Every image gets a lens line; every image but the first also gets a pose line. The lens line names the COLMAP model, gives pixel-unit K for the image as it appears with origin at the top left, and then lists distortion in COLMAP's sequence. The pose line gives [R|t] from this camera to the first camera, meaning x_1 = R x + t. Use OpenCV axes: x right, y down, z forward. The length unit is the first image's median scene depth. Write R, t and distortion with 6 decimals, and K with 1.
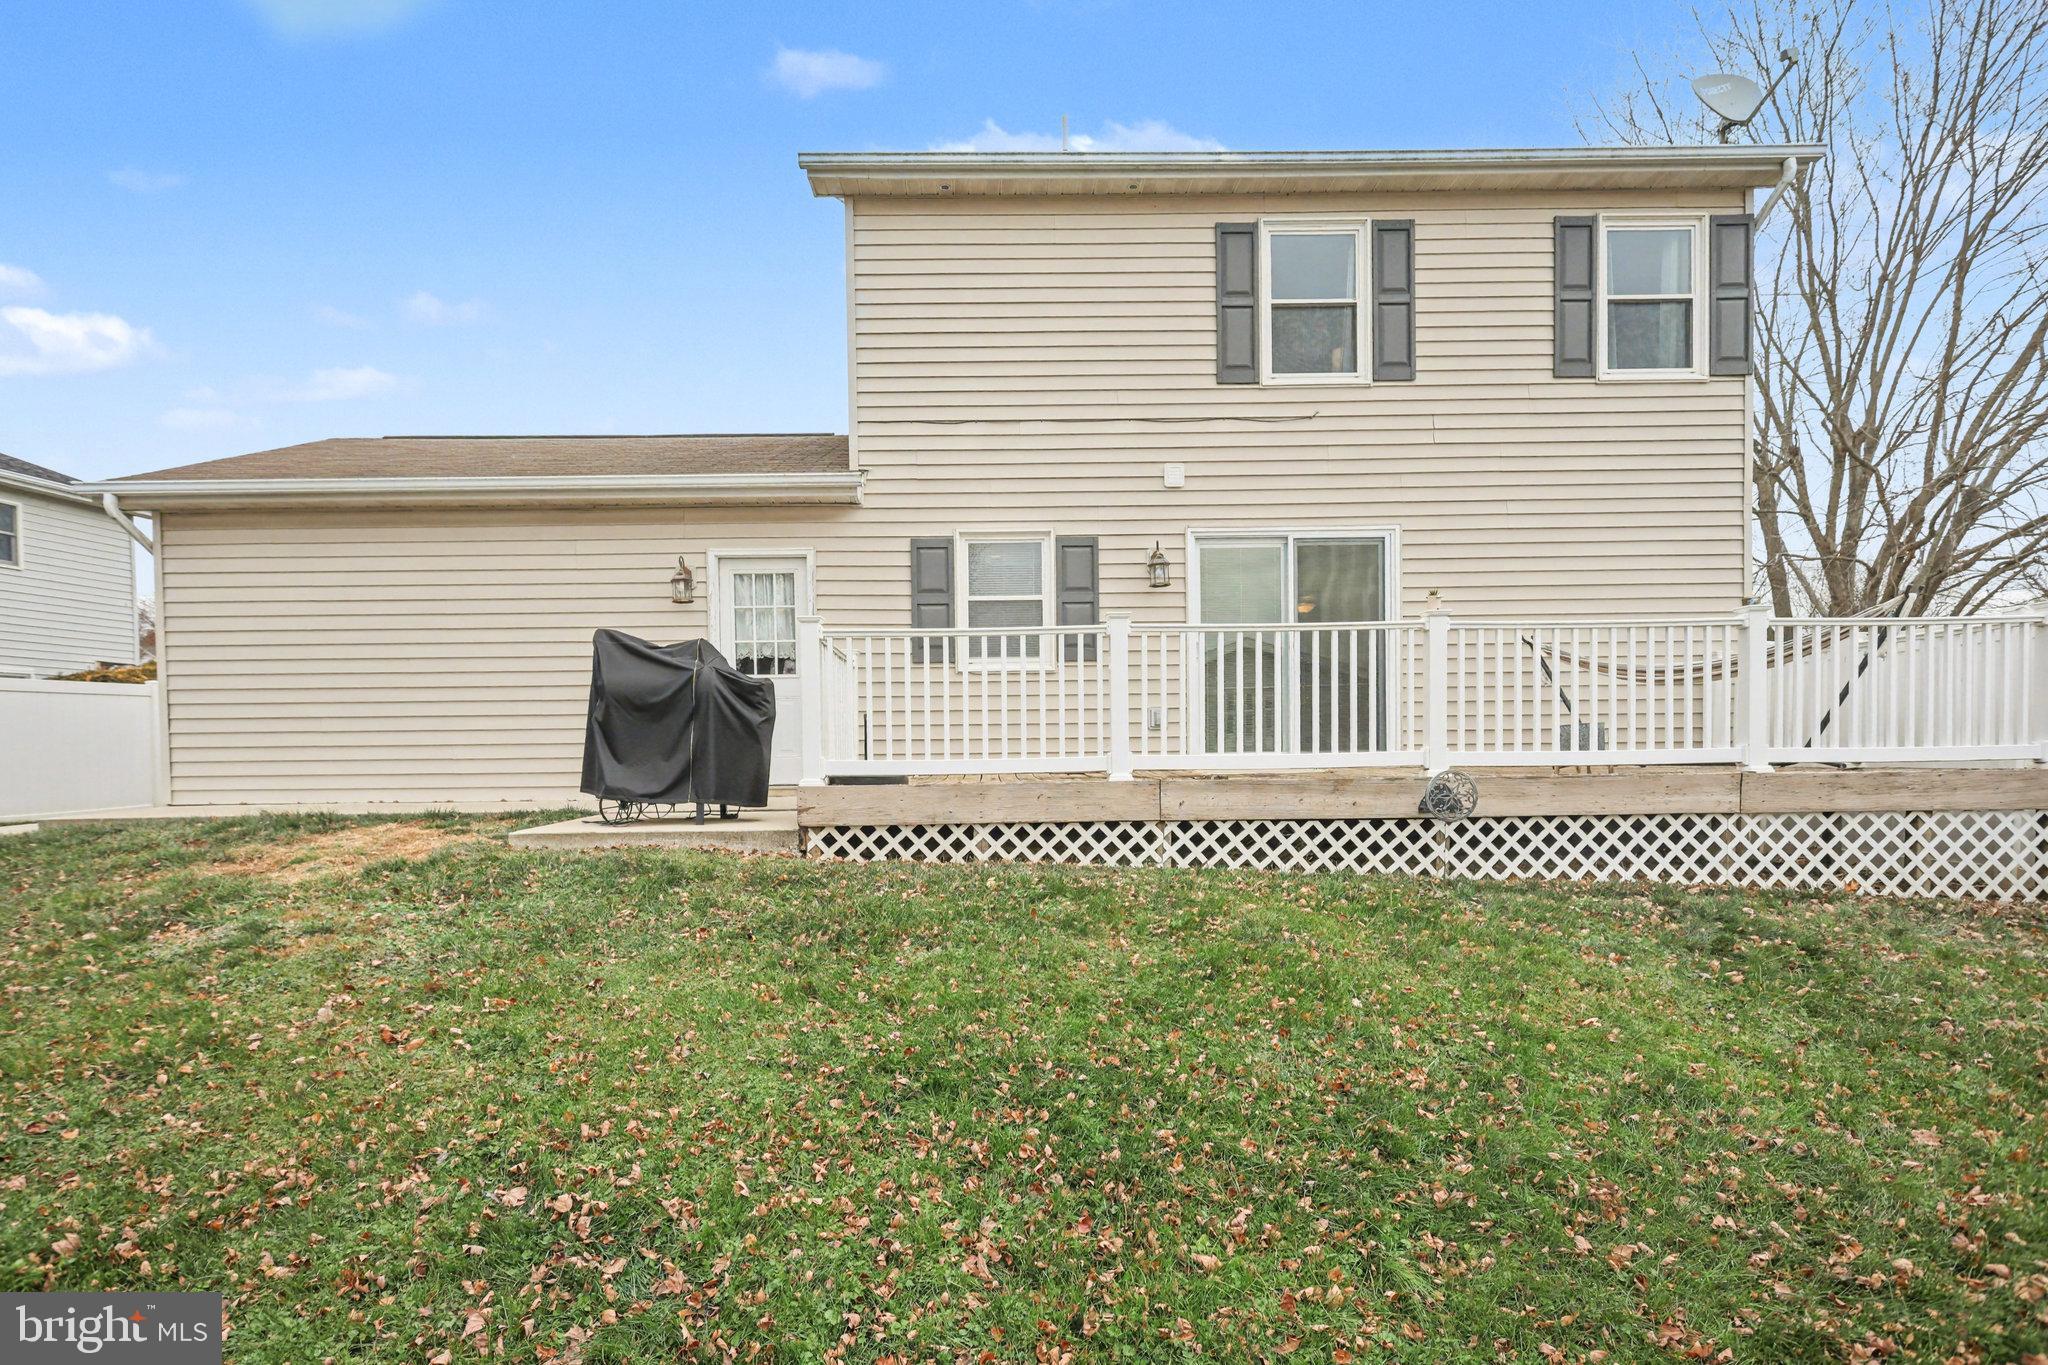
lens RADIAL K [[886.7, 0, 1023.6], [0, 886.7, 748.6], [0, 0, 1]] dist [-0.004554, -0.000511]
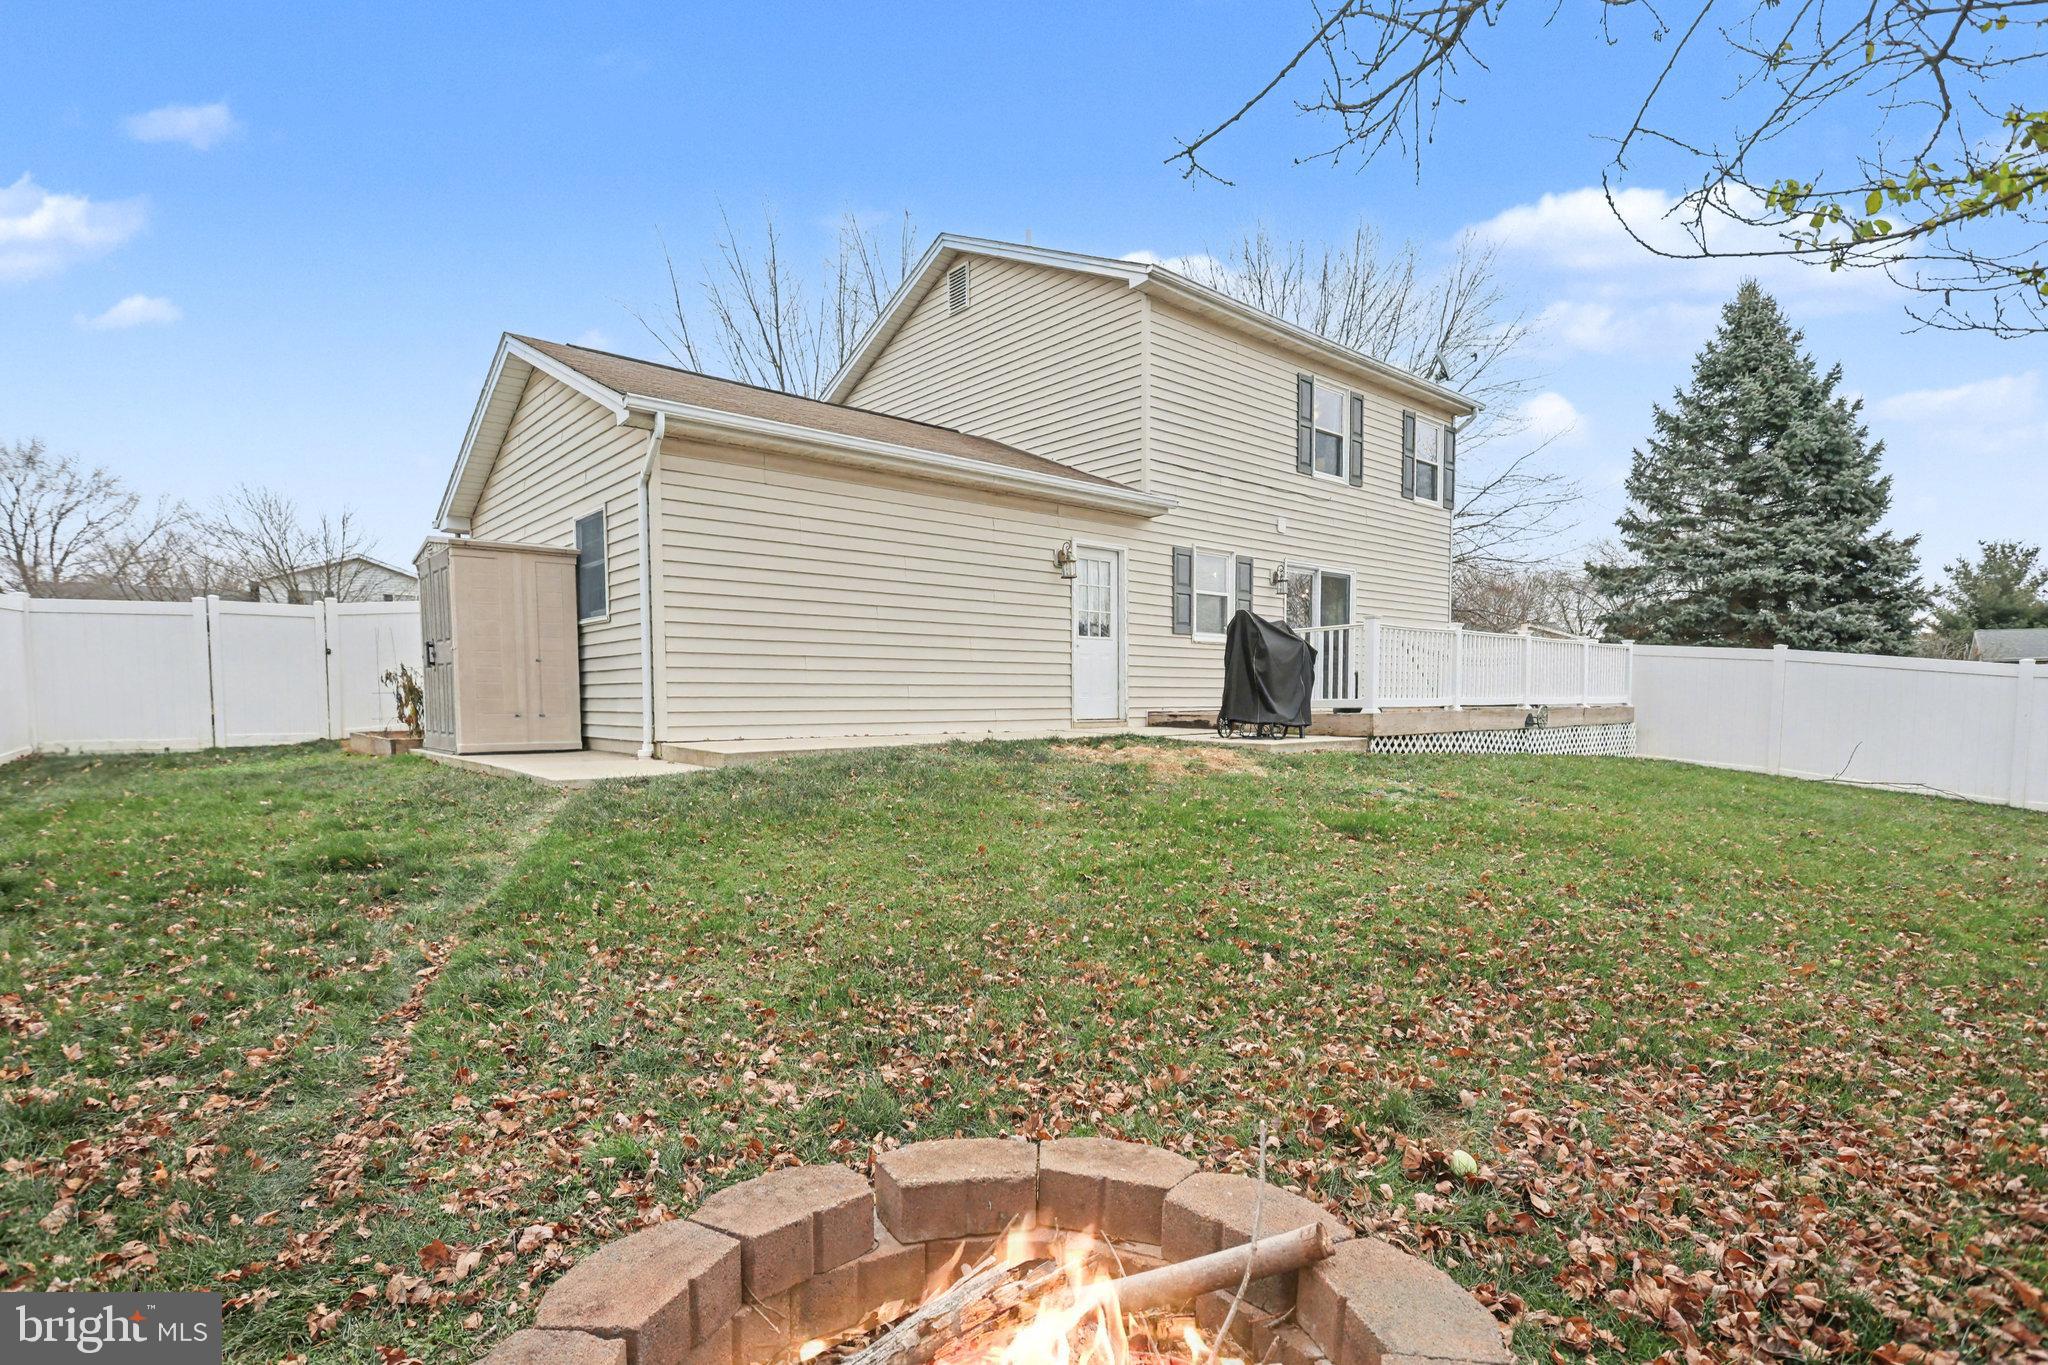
lens RADIAL K [[969.4, 0, 1024.0], [0, 969.4, 682.5], [0, 0, 1]] dist [0.003246, 0.000301]
pose [[0.774277, 0.025694, 0.632325, -1.259641], [-0.002702, 0.999301, -0.037298, 0.036166], [-0.632841, 0.027171, 0.773805, -0.035203]]
